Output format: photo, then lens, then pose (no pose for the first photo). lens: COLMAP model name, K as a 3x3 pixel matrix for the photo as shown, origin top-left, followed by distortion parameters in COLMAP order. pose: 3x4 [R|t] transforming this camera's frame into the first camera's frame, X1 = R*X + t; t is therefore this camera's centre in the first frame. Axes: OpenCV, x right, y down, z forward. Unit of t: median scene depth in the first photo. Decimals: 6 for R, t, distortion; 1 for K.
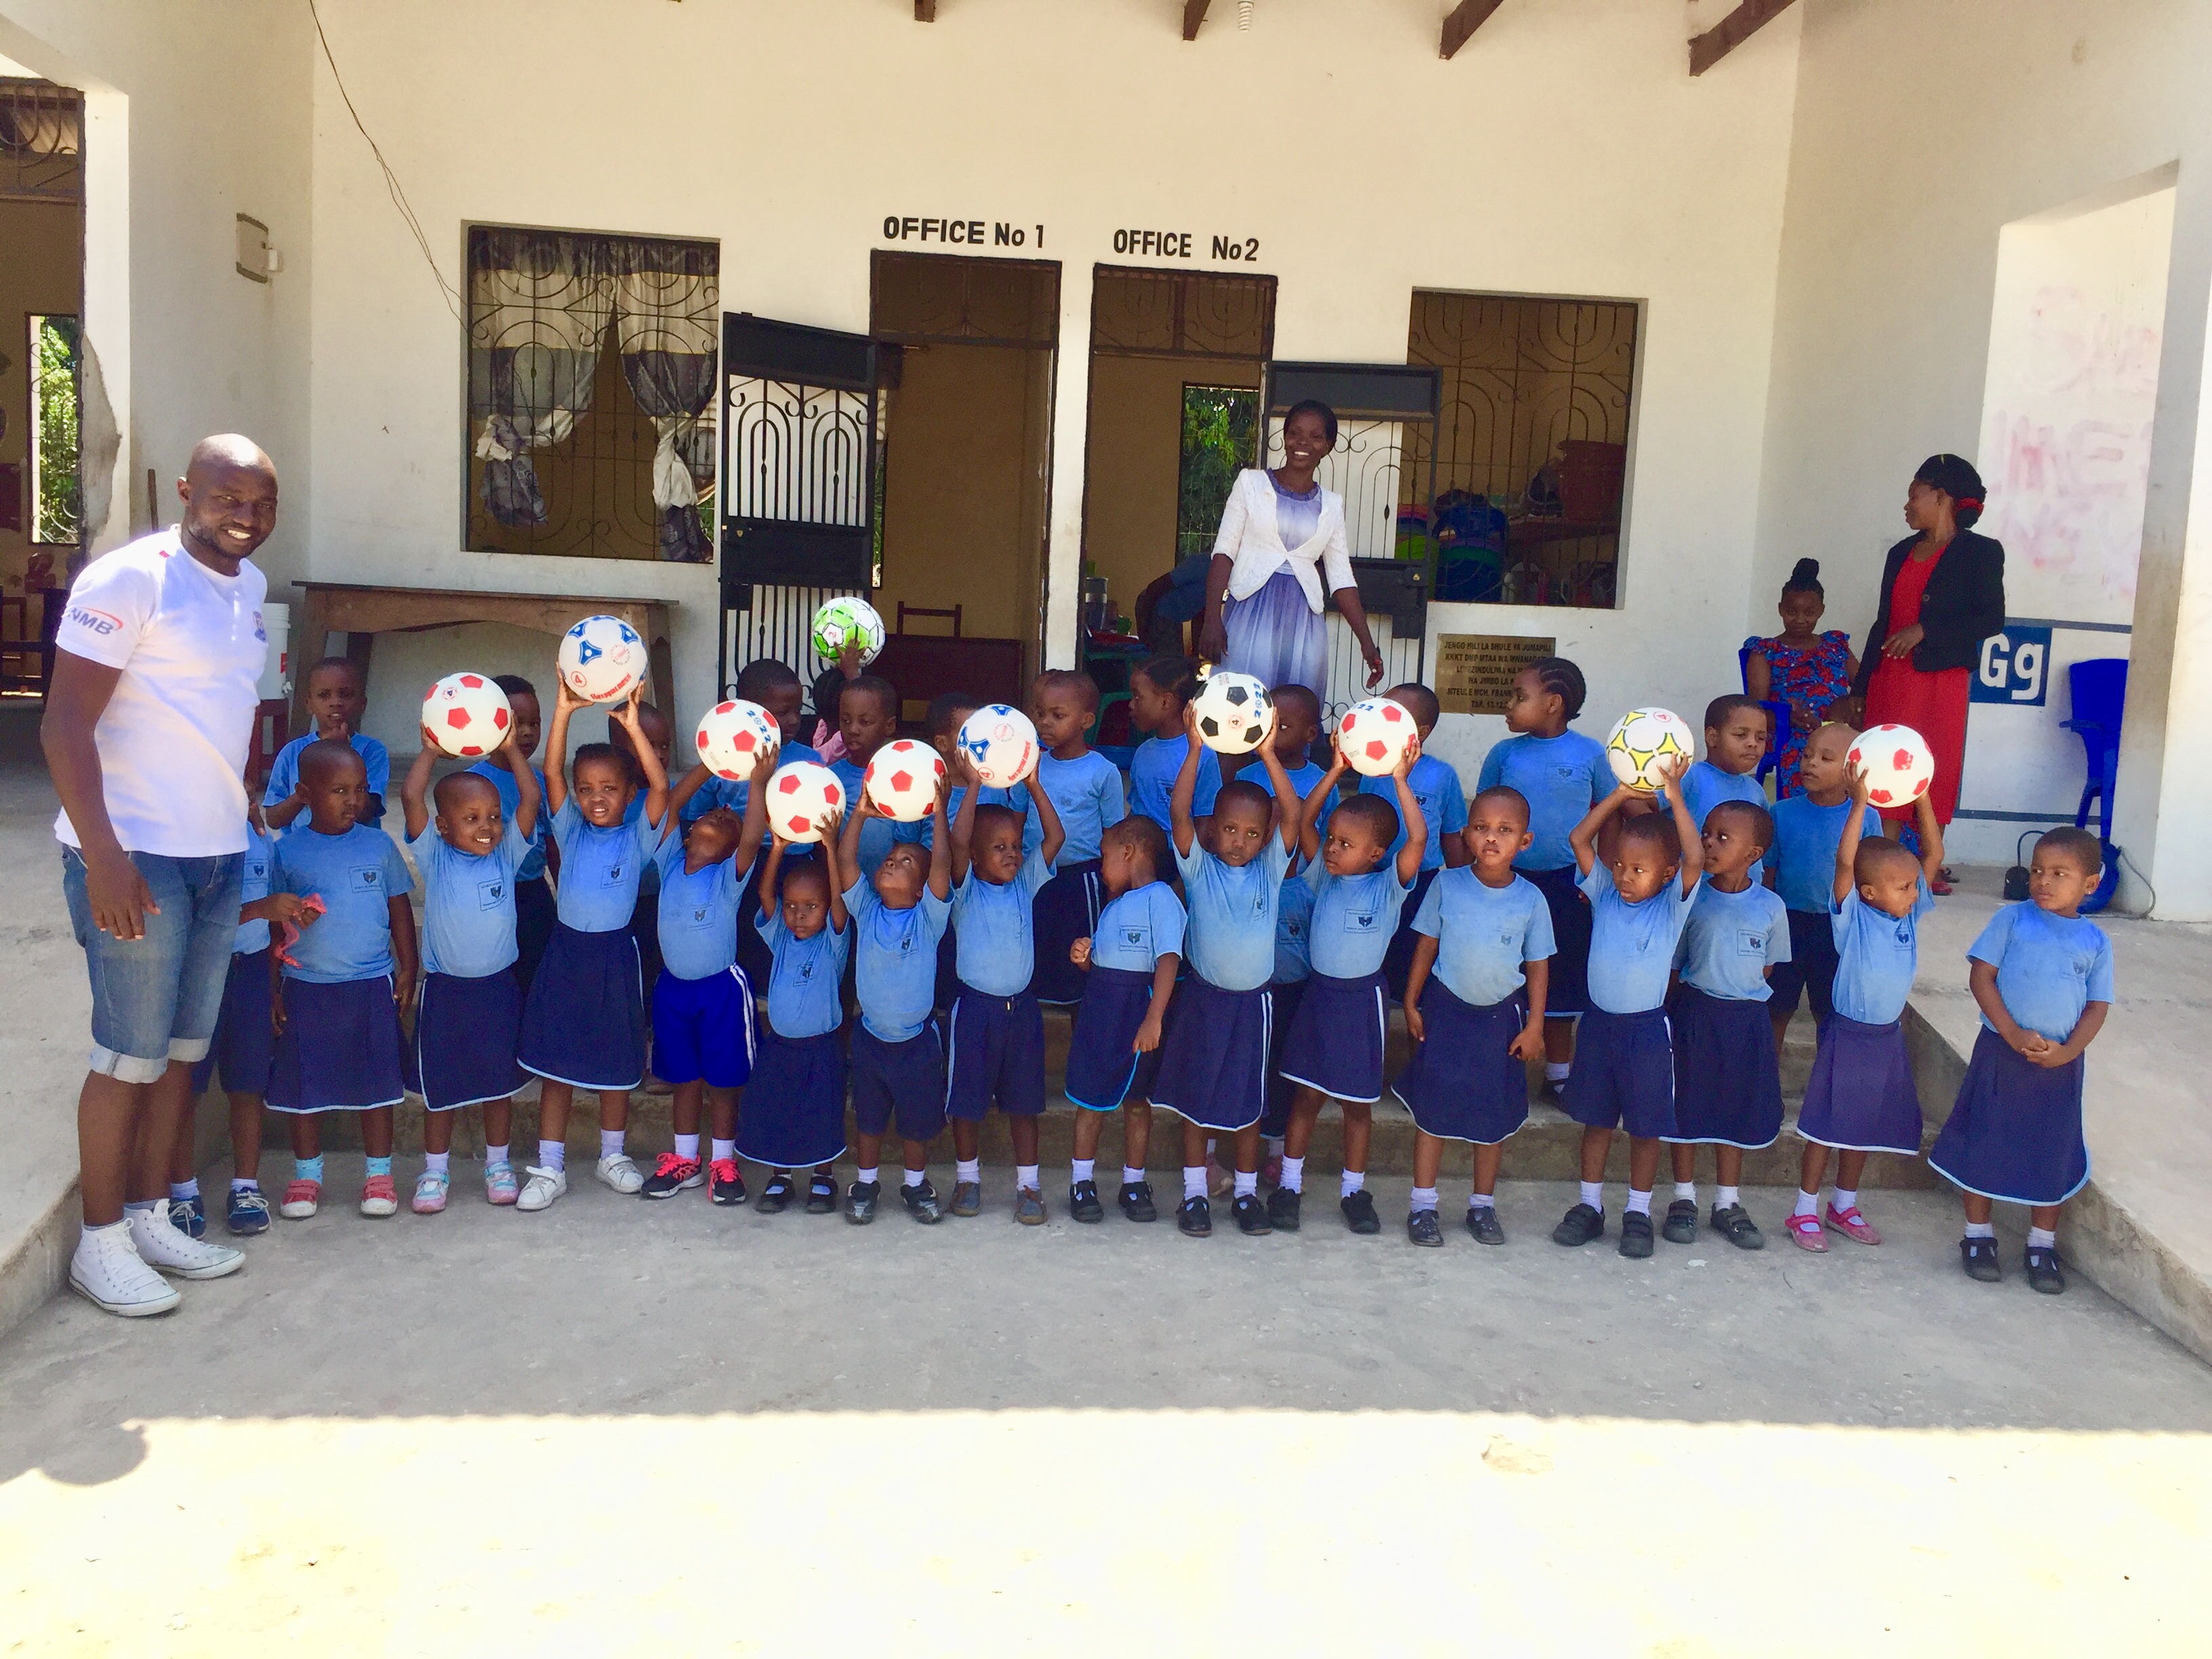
lens RADIAL K [[1890.3, 0, 1106.0], [0, 1890.3, 829.5], [0, 0, 1]] dist [0.070303, -0.109097]
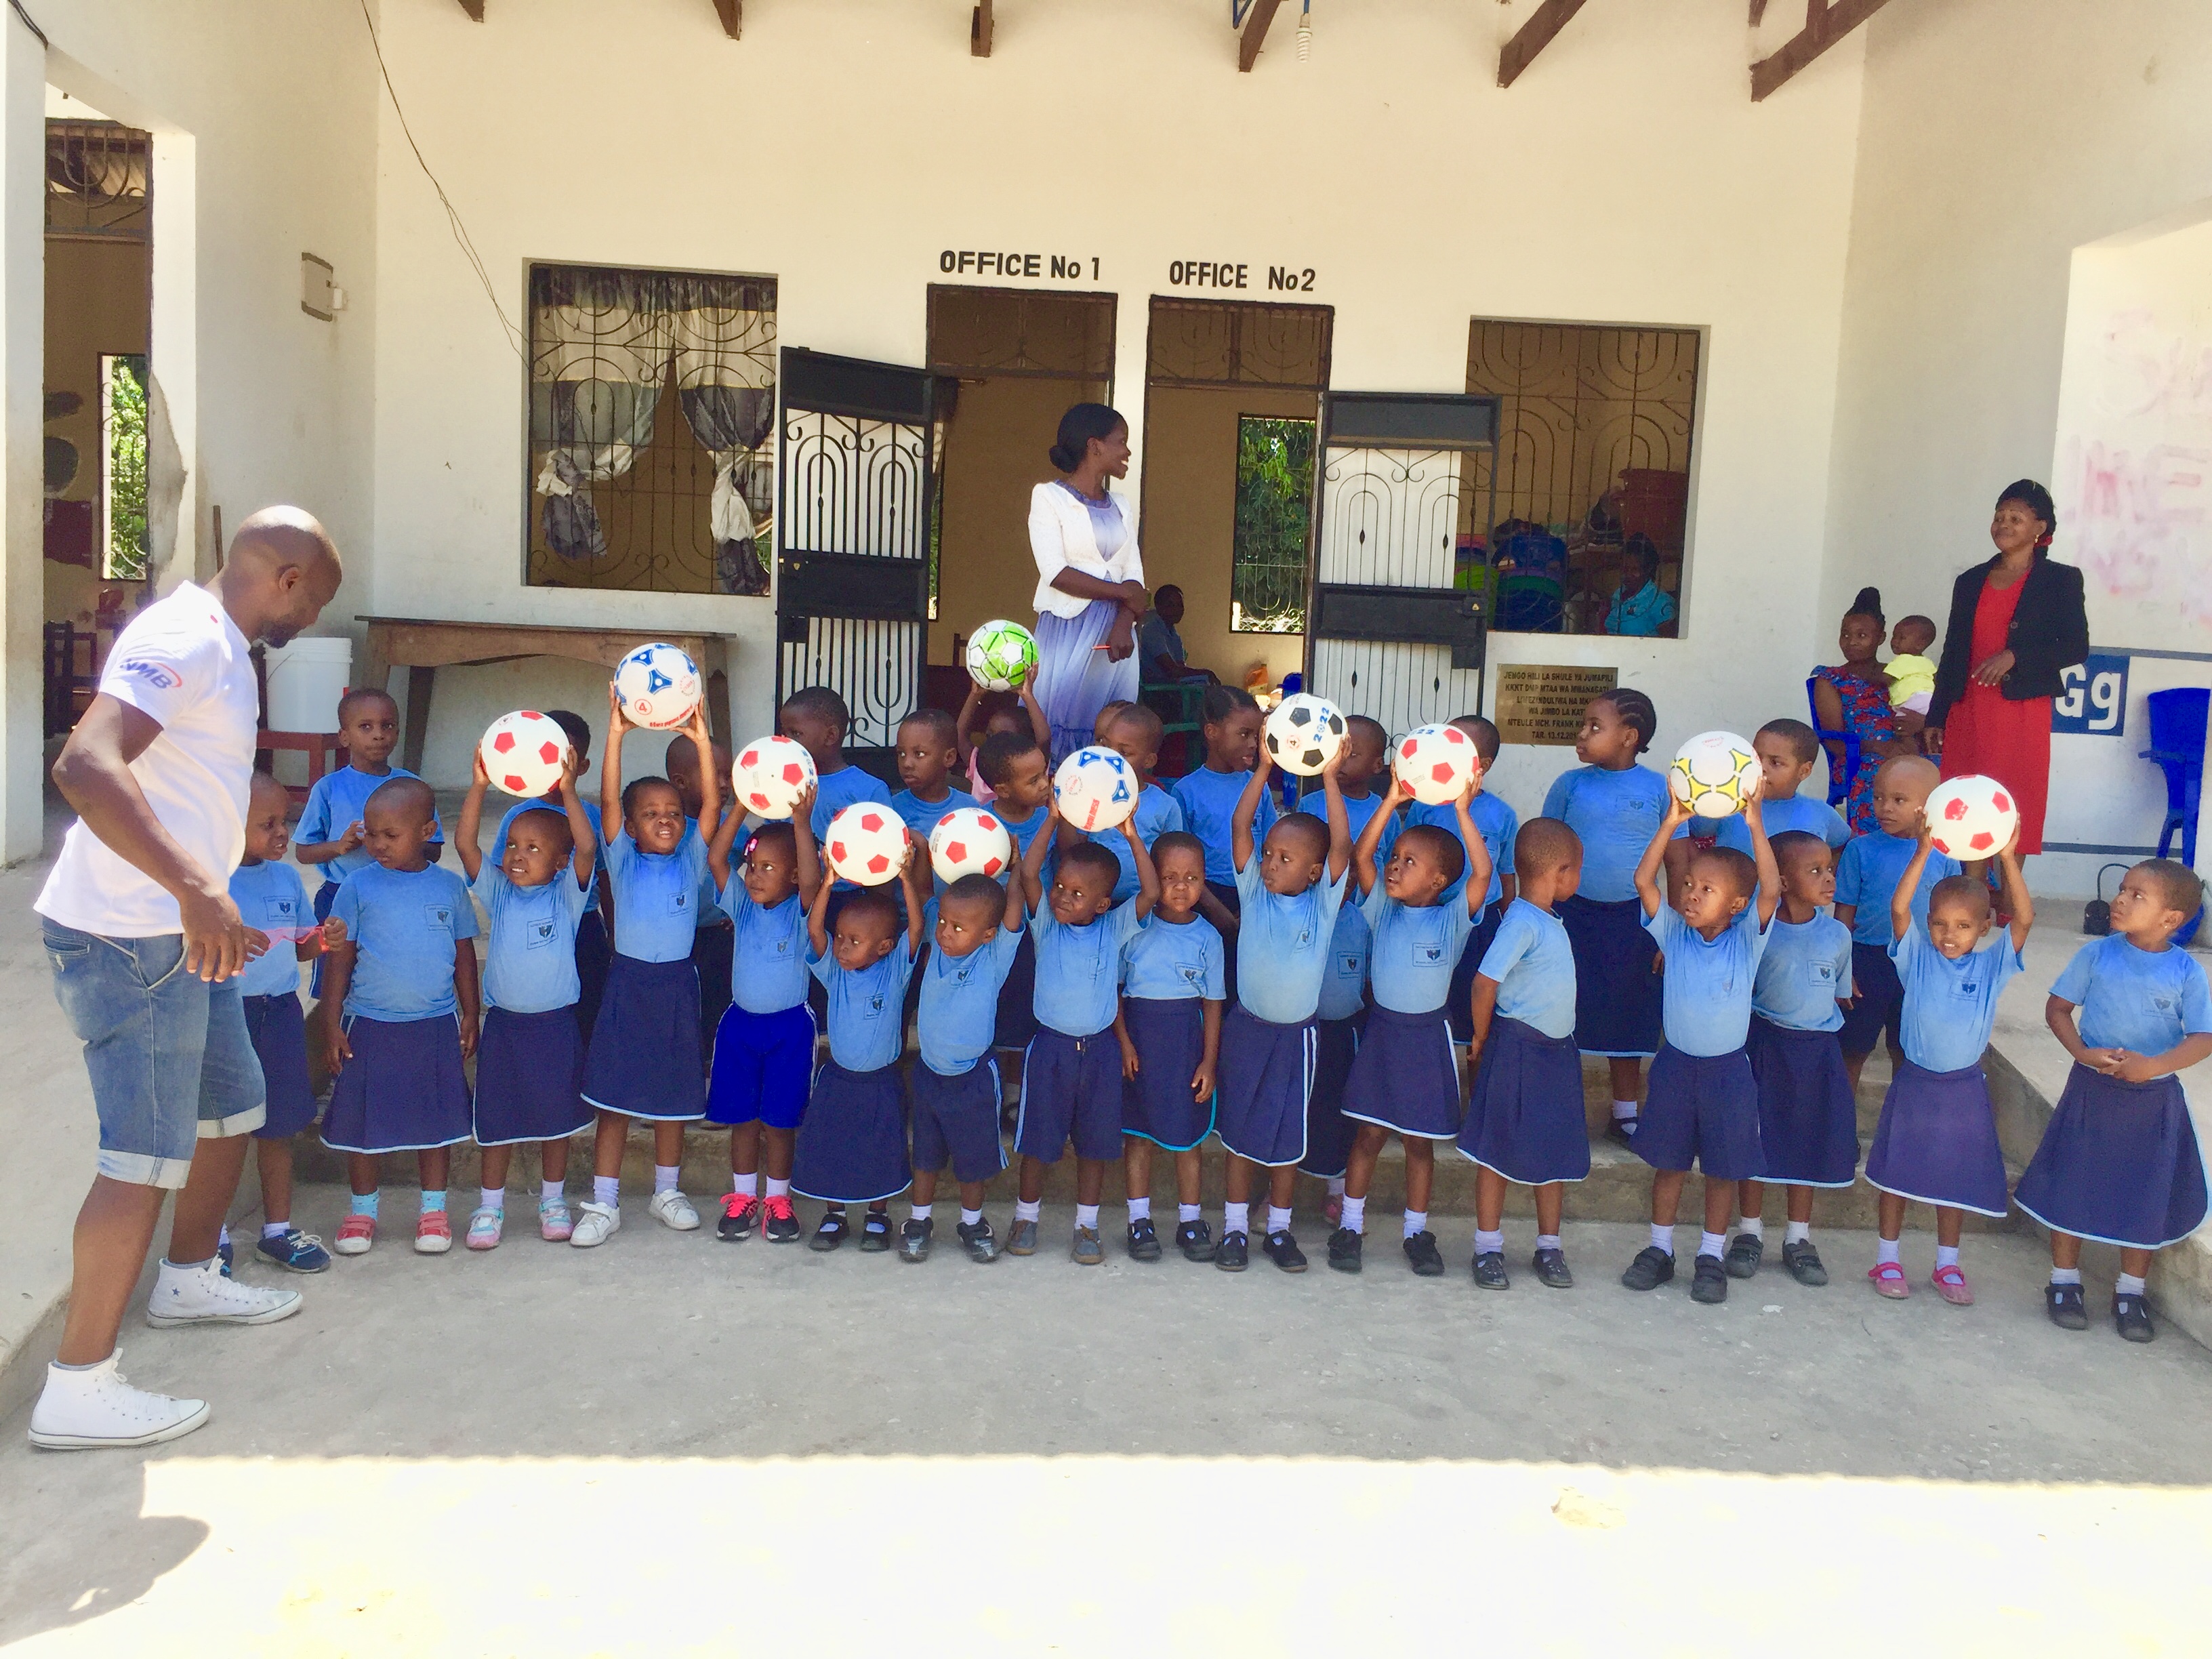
lens RADIAL K [[1890.3, 0, 1106.0], [0, 1890.3, 829.5], [0, 0, 1]] dist [0.070303, -0.109097]
pose [[0.999581, -0.000617, -0.028938, -0.000746], [0.000140, 0.999864, -0.016479, -0.000629], [0.028945, 0.016468, 0.999445, 0.006567]]
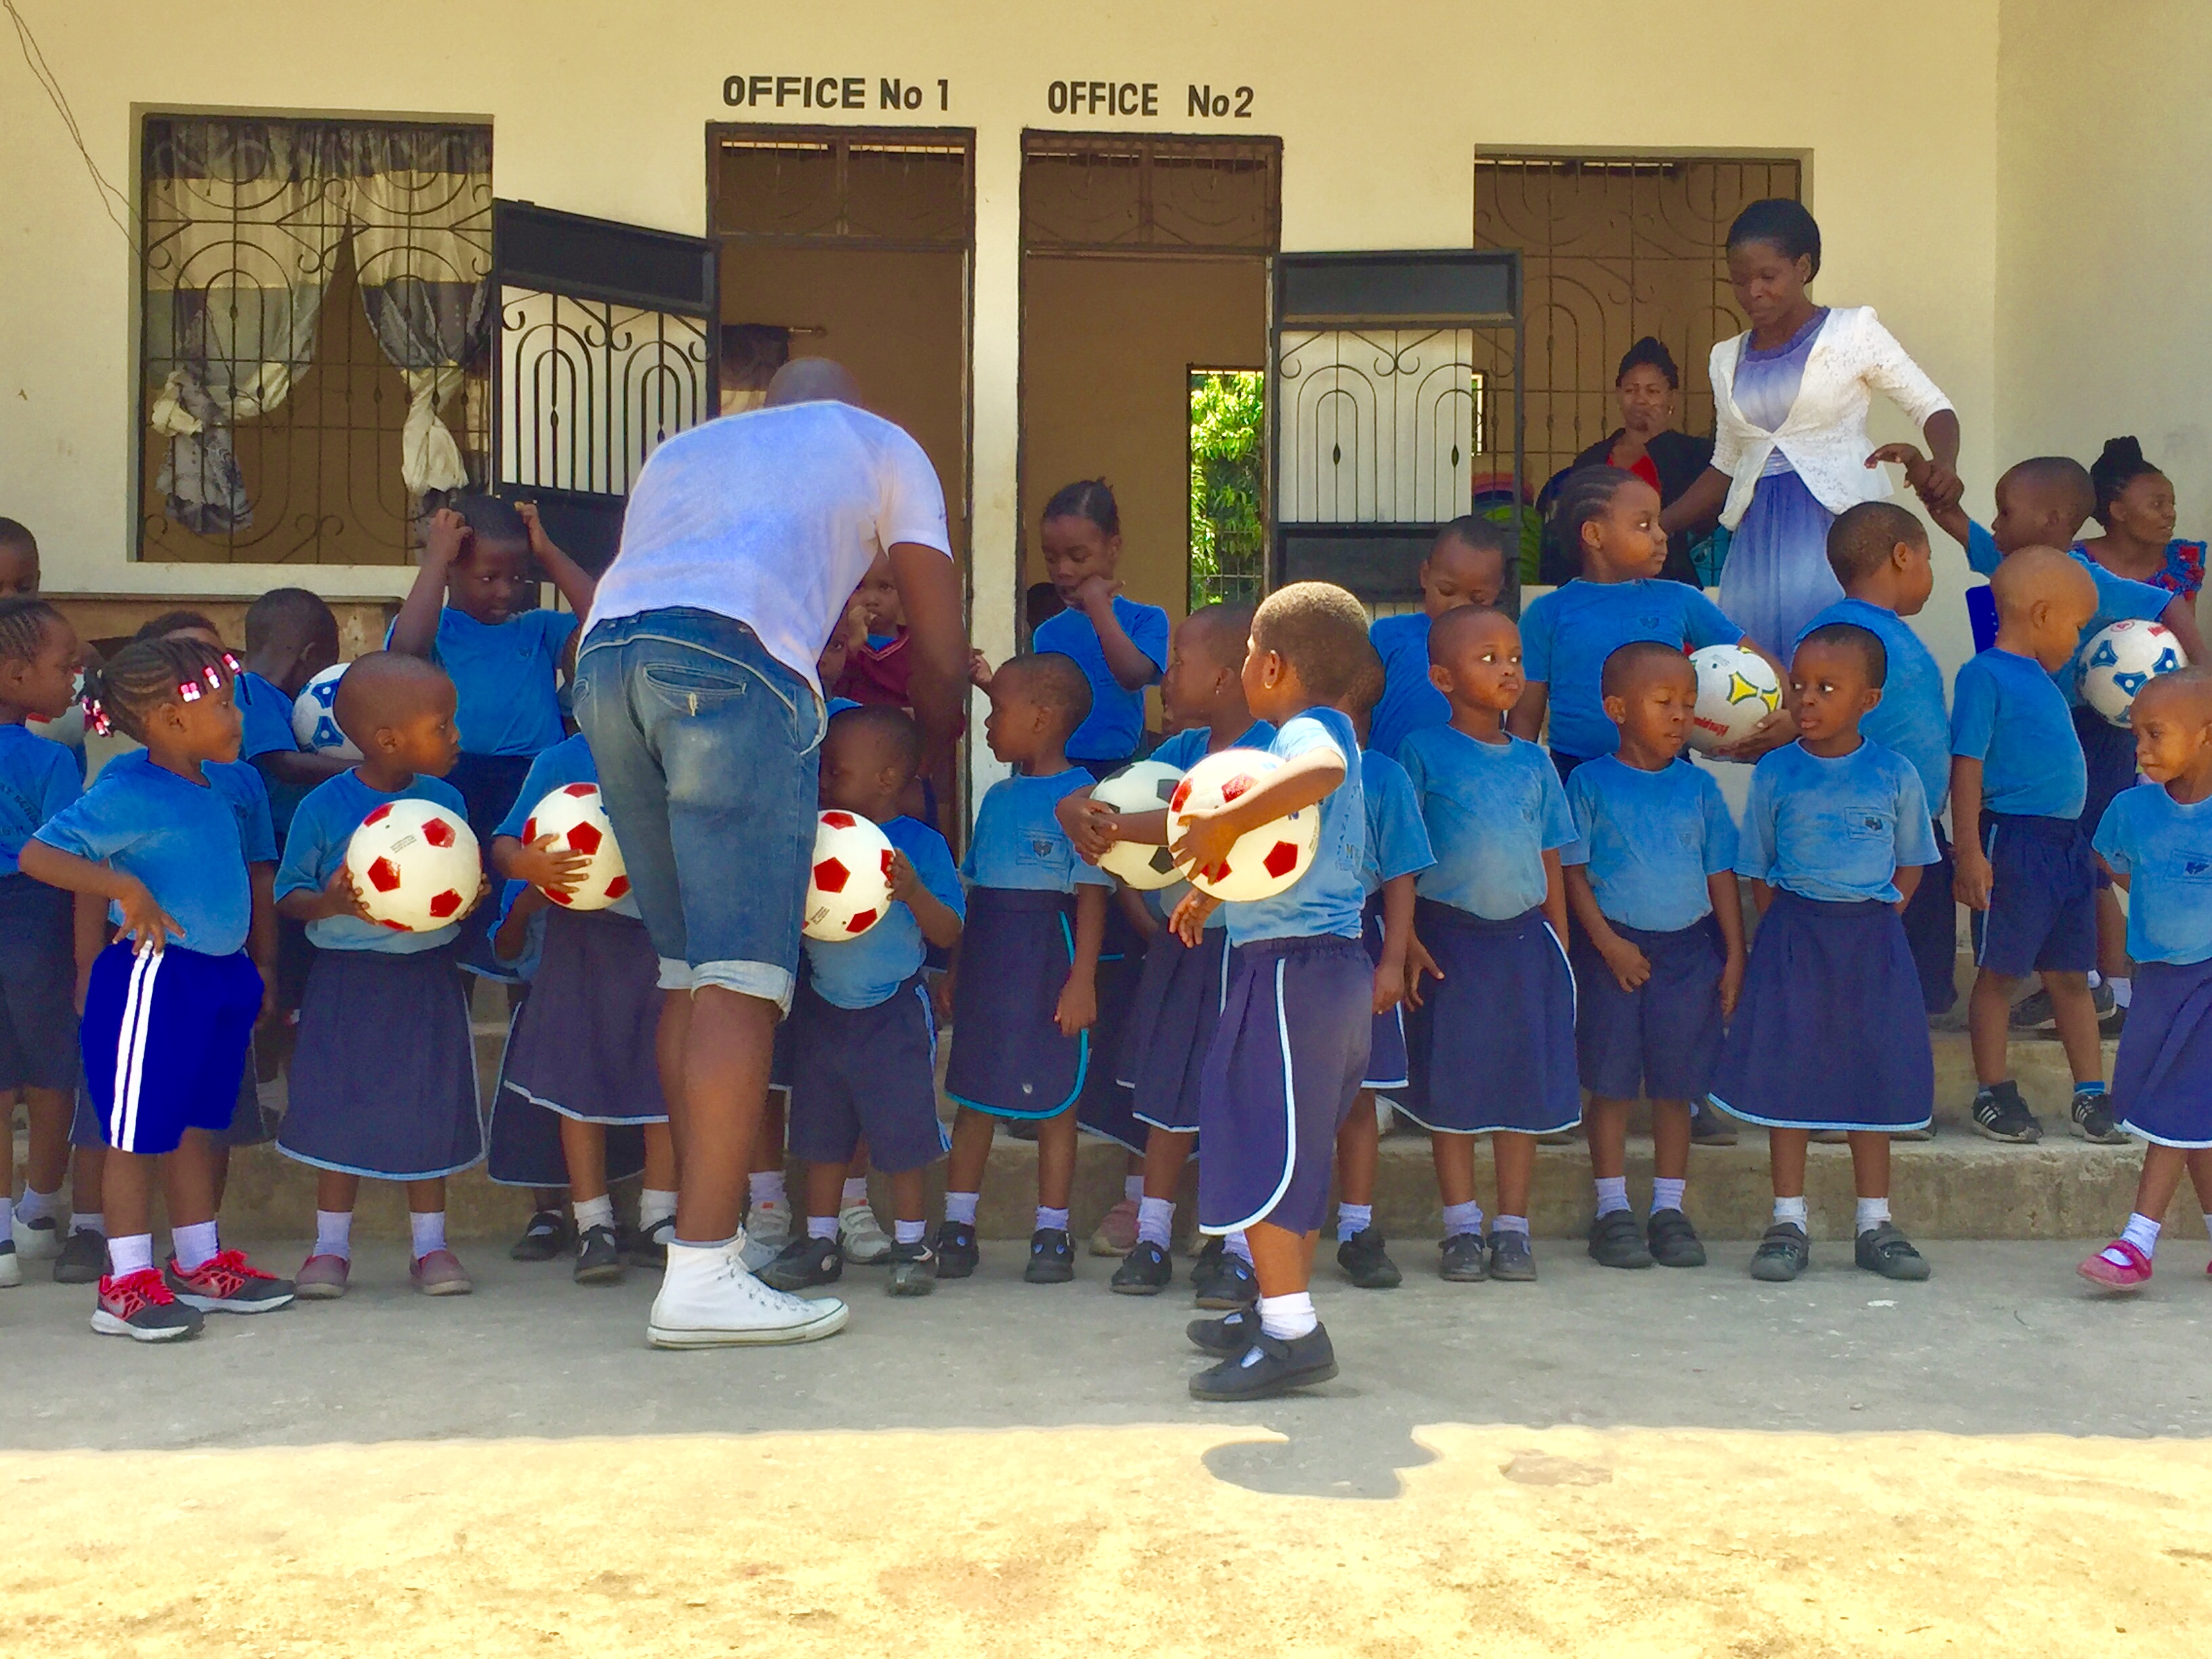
lens RADIAL K [[2735.1, 0, 1107.0], [0, 2735.1, 818.8], [0, 0, 1]] dist [0.054274, -0.013365]
pose [[0.999023, -0.039001, -0.020776, 0.038985], [0.036002, 0.990977, -0.129110, 0.095208], [0.025624, 0.128236, 0.991413, 0.021883]]
